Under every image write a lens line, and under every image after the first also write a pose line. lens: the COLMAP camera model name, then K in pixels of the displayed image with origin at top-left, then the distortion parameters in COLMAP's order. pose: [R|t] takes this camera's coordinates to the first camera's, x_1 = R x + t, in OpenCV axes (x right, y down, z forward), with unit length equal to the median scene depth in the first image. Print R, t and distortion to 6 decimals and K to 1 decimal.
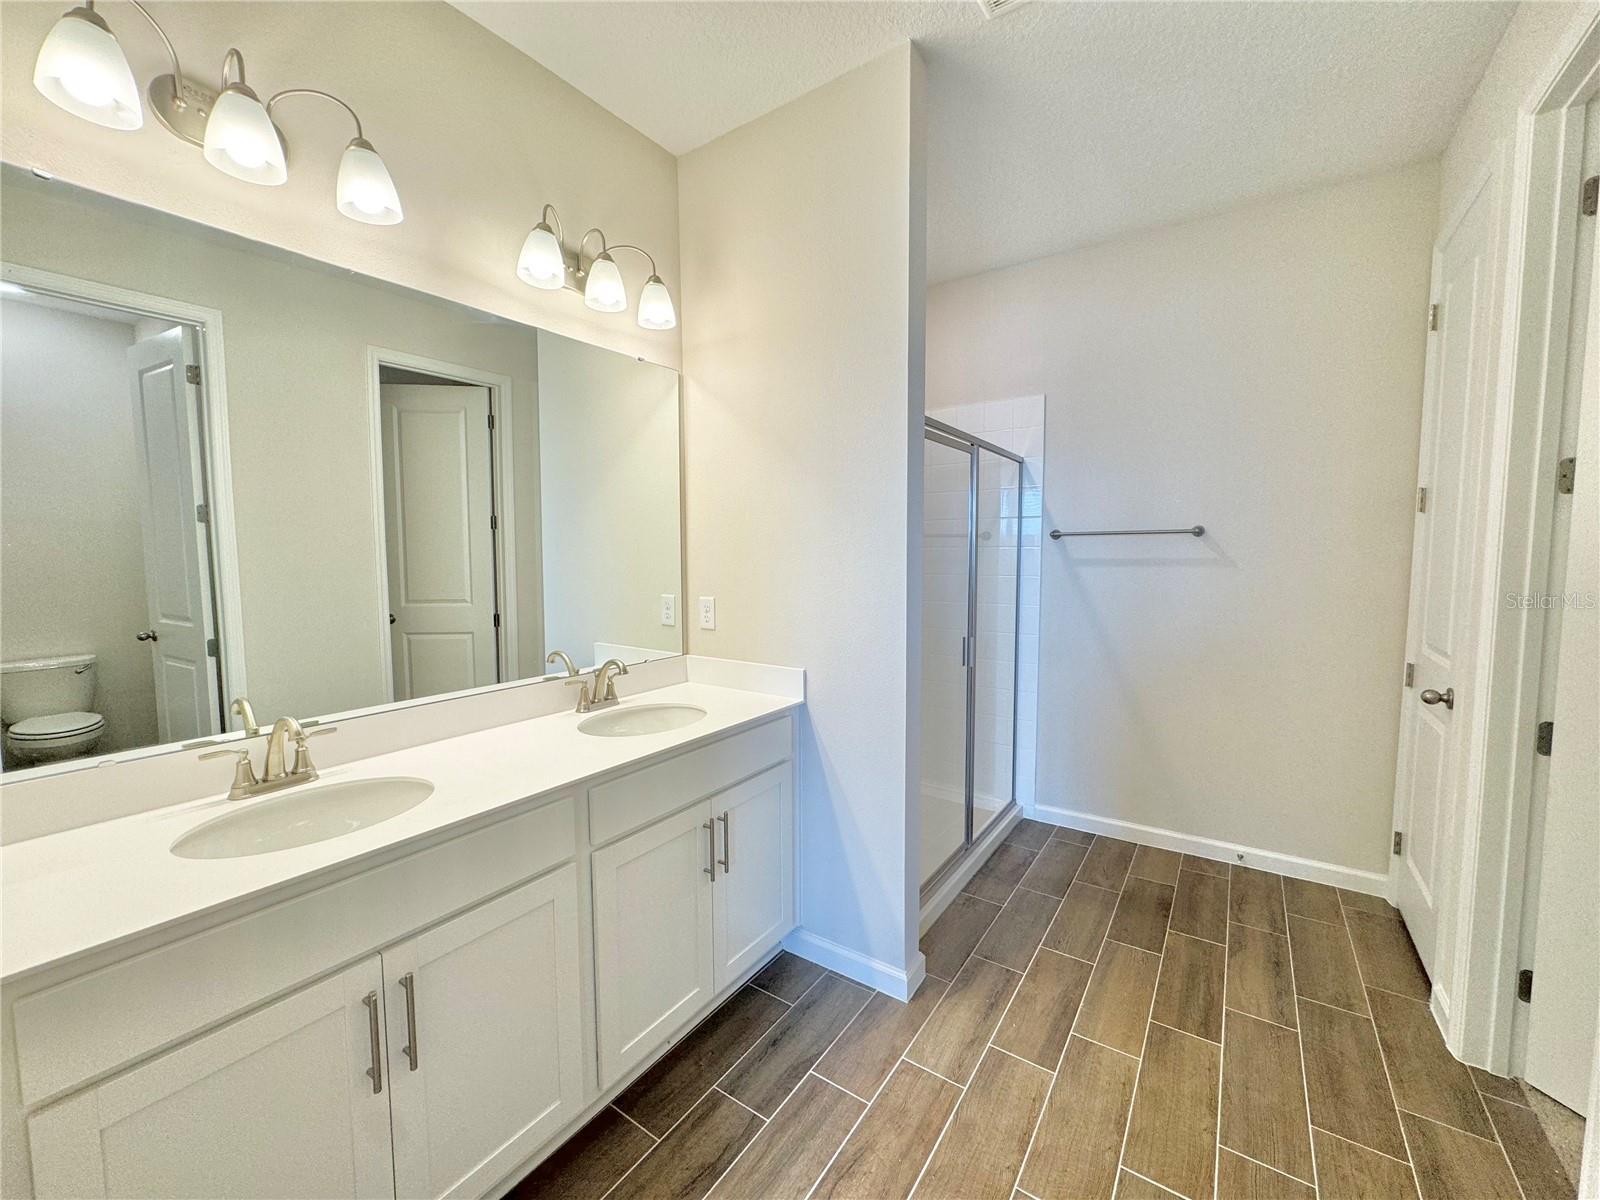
lens RADIAL K [[634.3, 0, 813.4], [0, 634.3, 597.3], [0, 0, 1]] dist [-0.003474, 0.000789]
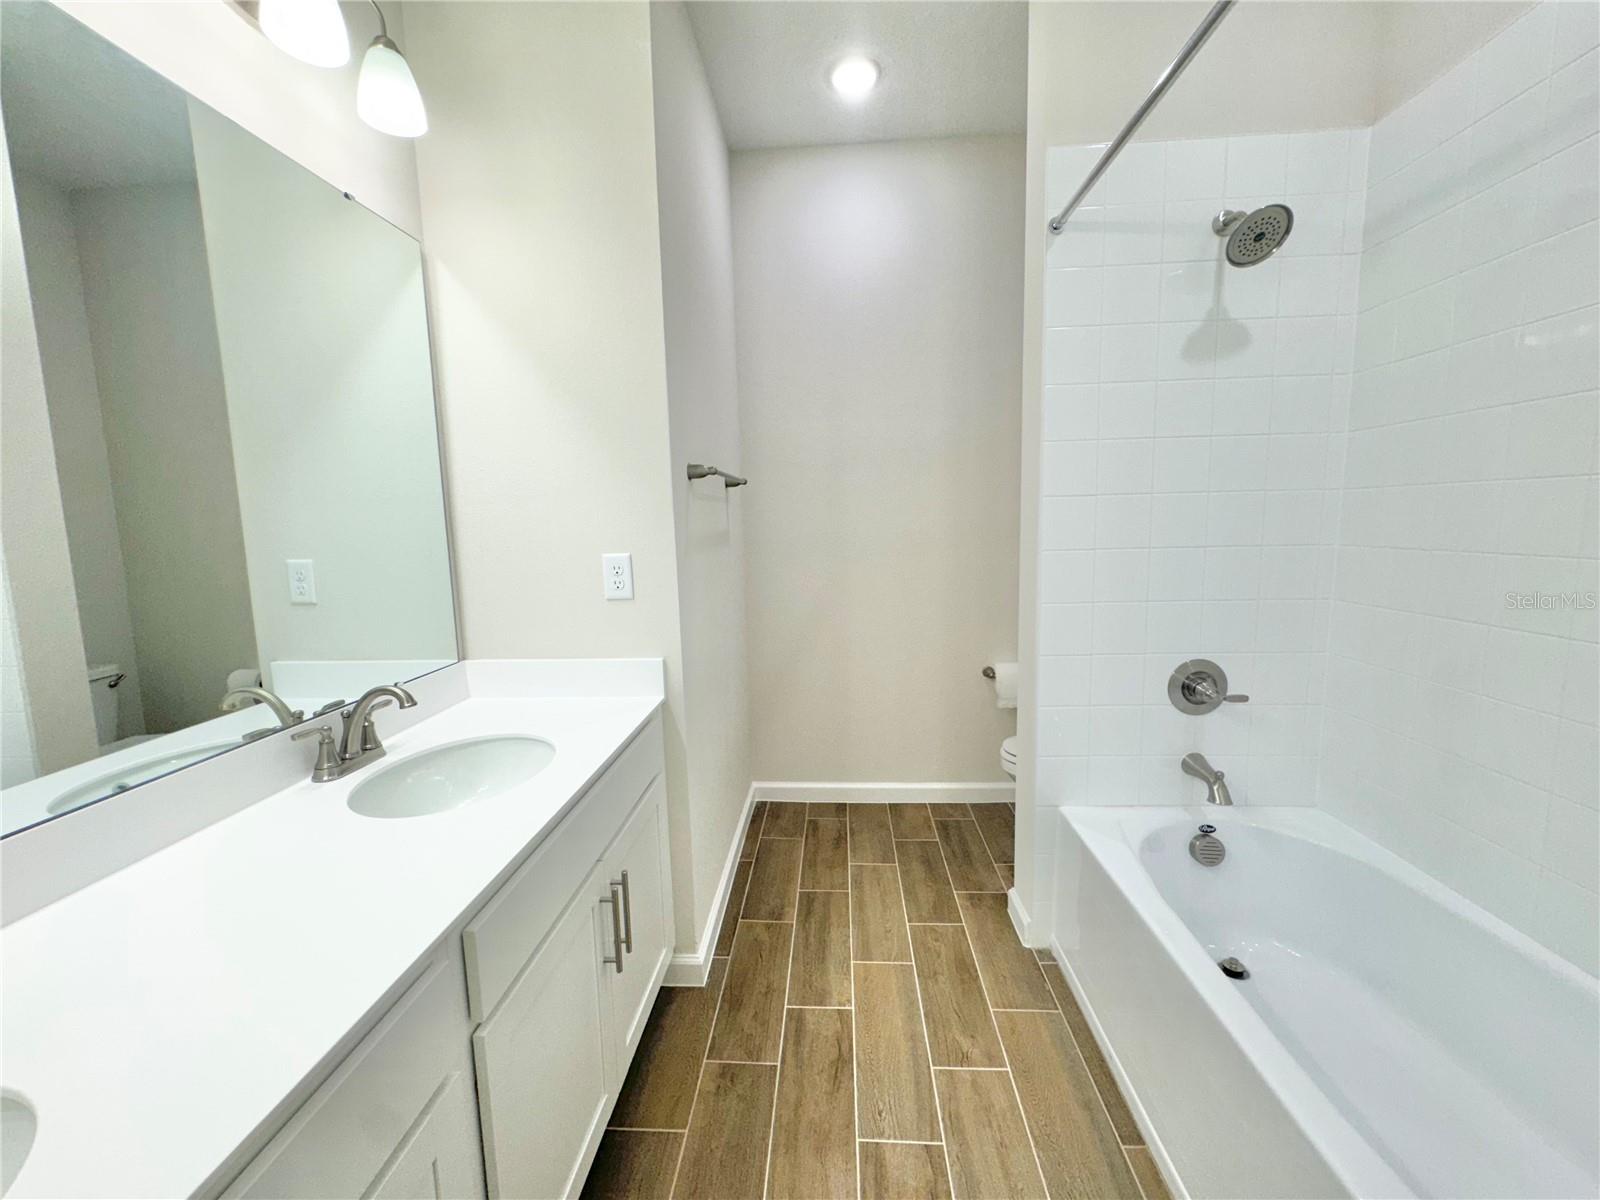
lens RADIAL K [[634.3, 0, 796.0], [0, 634.3, 597.8], [0, 0, 1]] dist [-0.003474, 0.000789]
pose [[0.844222, -0.088633, 0.528615, -0.287308], [0.058667, 0.995588, 0.073236, -0.003571], [-0.532774, -0.030815, 0.845697, 0.277000]]
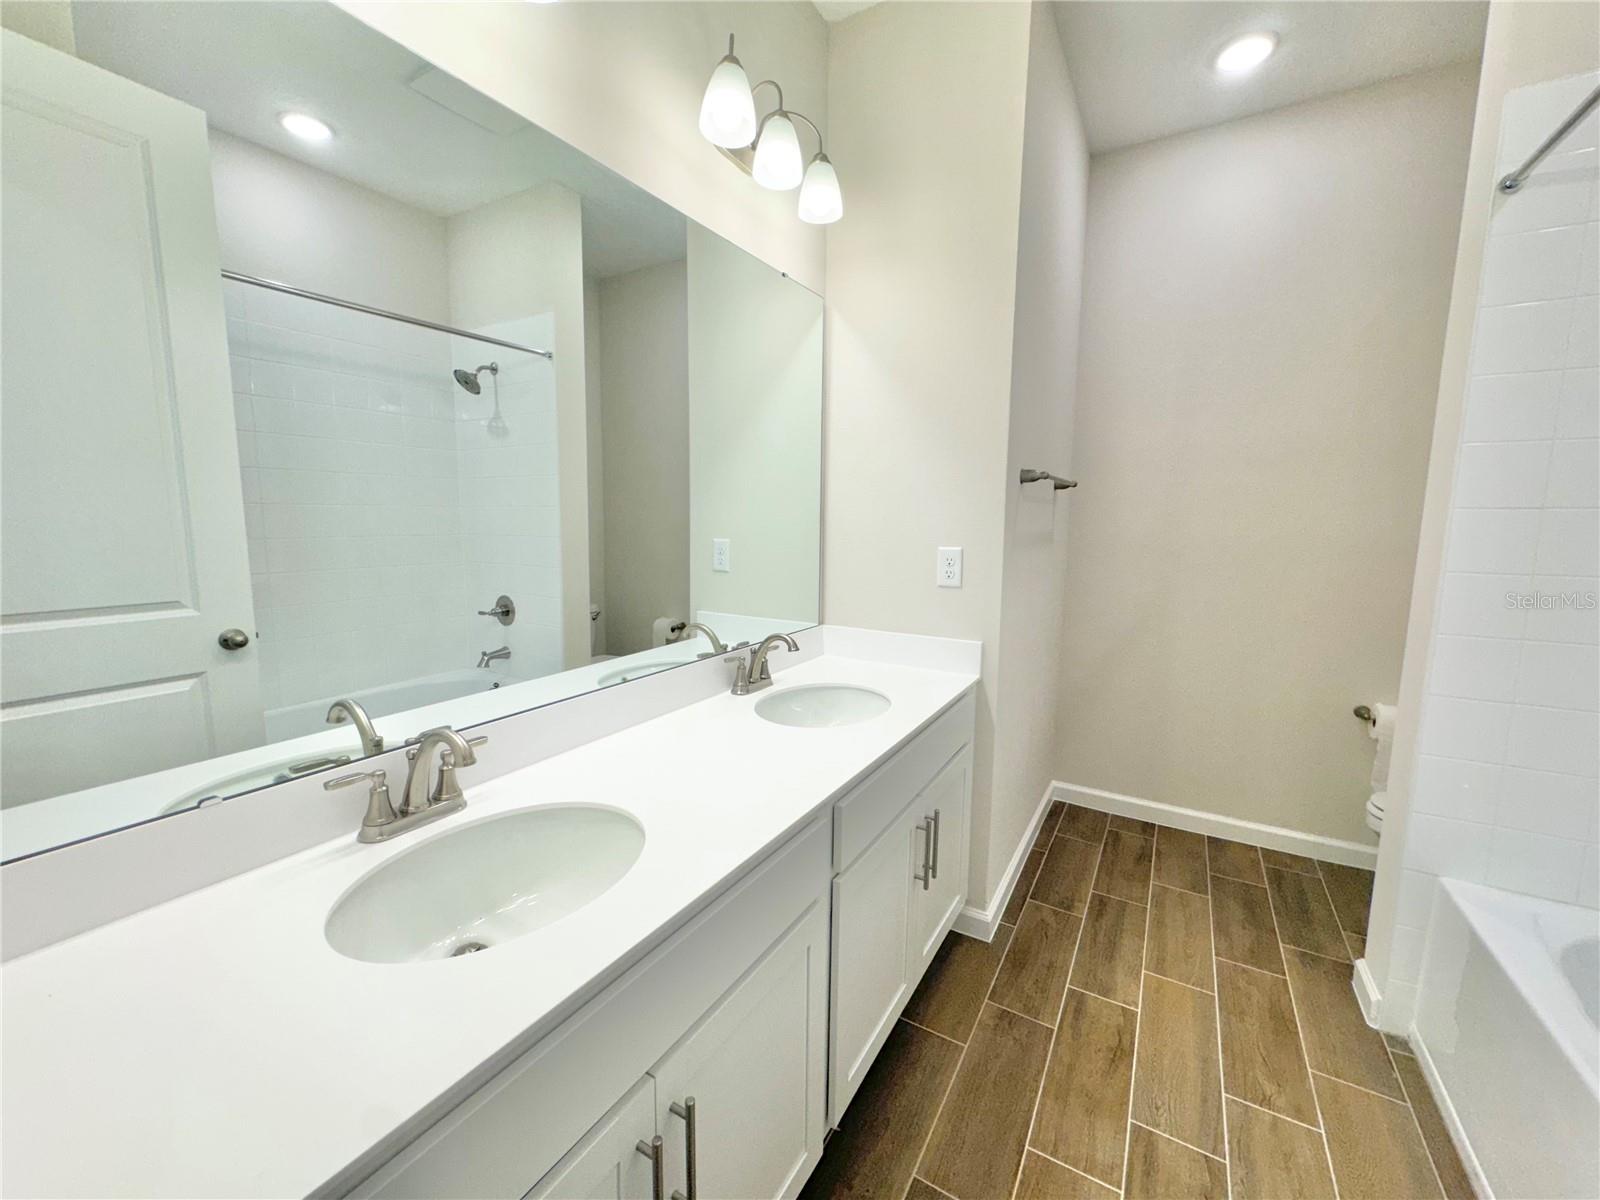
lens RADIAL K [[634.3, 0, 804.8], [0, 634.3, 600.3], [0, 0, 1]] dist [-0.003474, 0.000789]
pose [[0.995336, -0.003848, 0.096395, -0.352535], [-0.002854, 0.997592, 0.069292, 0.000023], [-0.096429, -0.069244, 0.992928, 0.170424]]
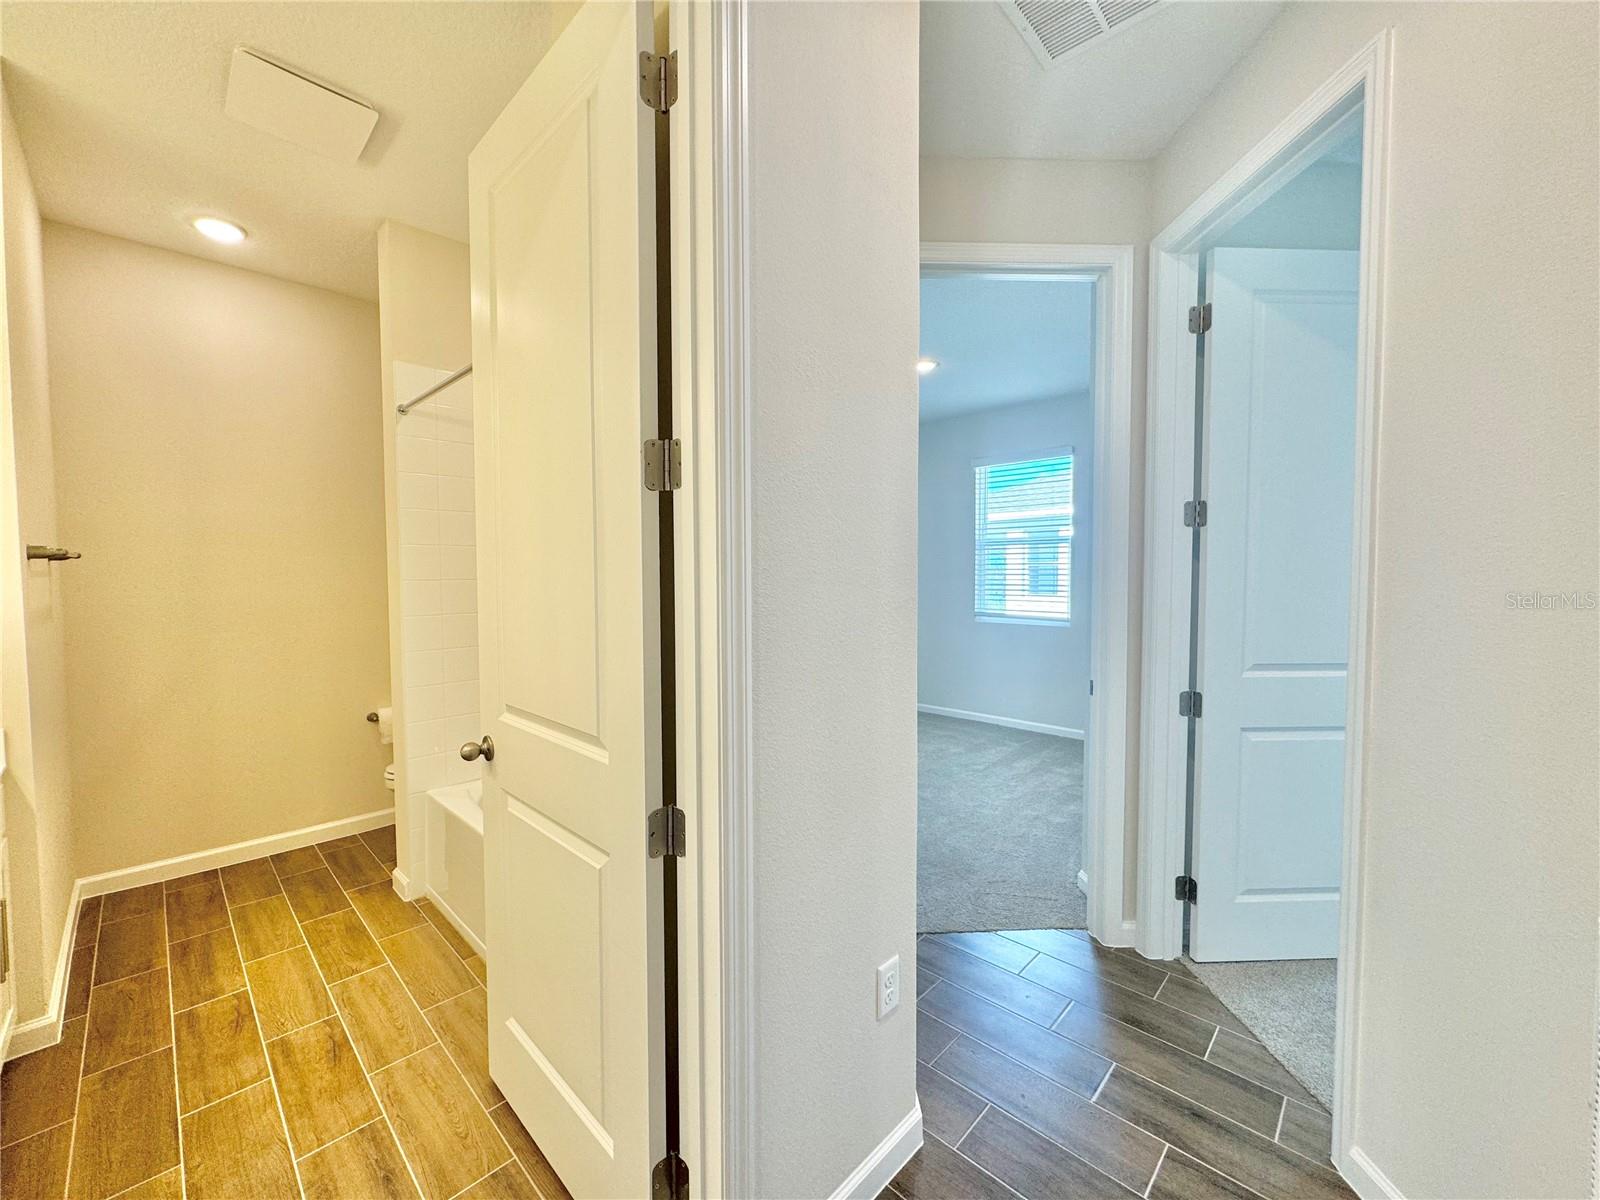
lens RADIAL K [[634.3, 0, 800.0], [0, 634.3, 595.7], [0, 0, 1]] dist [-0.003474, 0.000789]
pose [[0.132558, -0.037470, 0.990467, -0.721989], [0.065826, 0.997412, 0.028923, -0.010566], [-0.988987, 0.061364, 0.134682, -0.155430]]
